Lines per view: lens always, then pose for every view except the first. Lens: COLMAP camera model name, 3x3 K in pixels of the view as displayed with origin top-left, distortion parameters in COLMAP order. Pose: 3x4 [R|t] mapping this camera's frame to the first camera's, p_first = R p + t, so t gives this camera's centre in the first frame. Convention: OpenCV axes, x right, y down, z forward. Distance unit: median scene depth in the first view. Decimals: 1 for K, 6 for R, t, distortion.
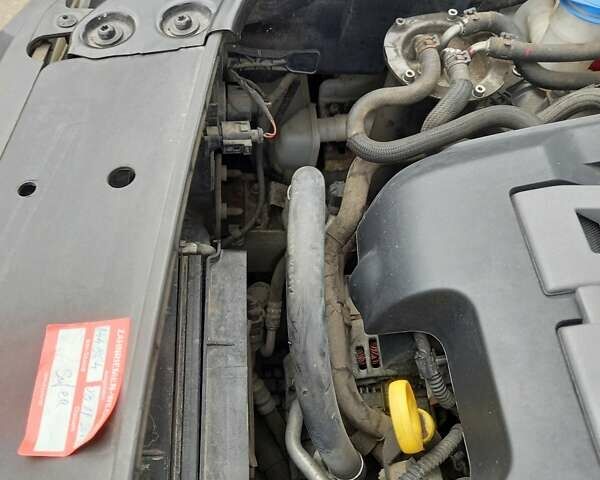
lens RADIAL K [[630.0, 0, 298.2], [0, 630.0, 241.4], [0, 0, 1]] dist [0.043767, 0.000000]
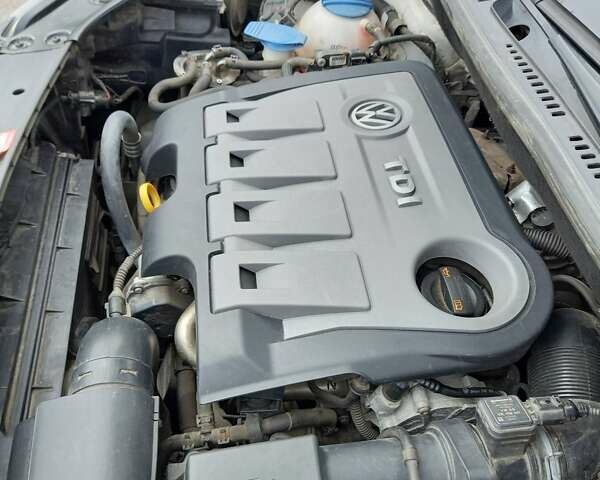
lens RADIAL K [[630.0, 0, 302.1], [0, 630.0, 239.8], [0, 0, 1]] dist [0.043767, 0.000000]
pose [[0.997278, -0.025091, 0.069338, 0.428675], [0.037232, 0.983000, -0.179791, 0.657379], [-0.063648, 0.181883, 0.981258, -0.925200]]
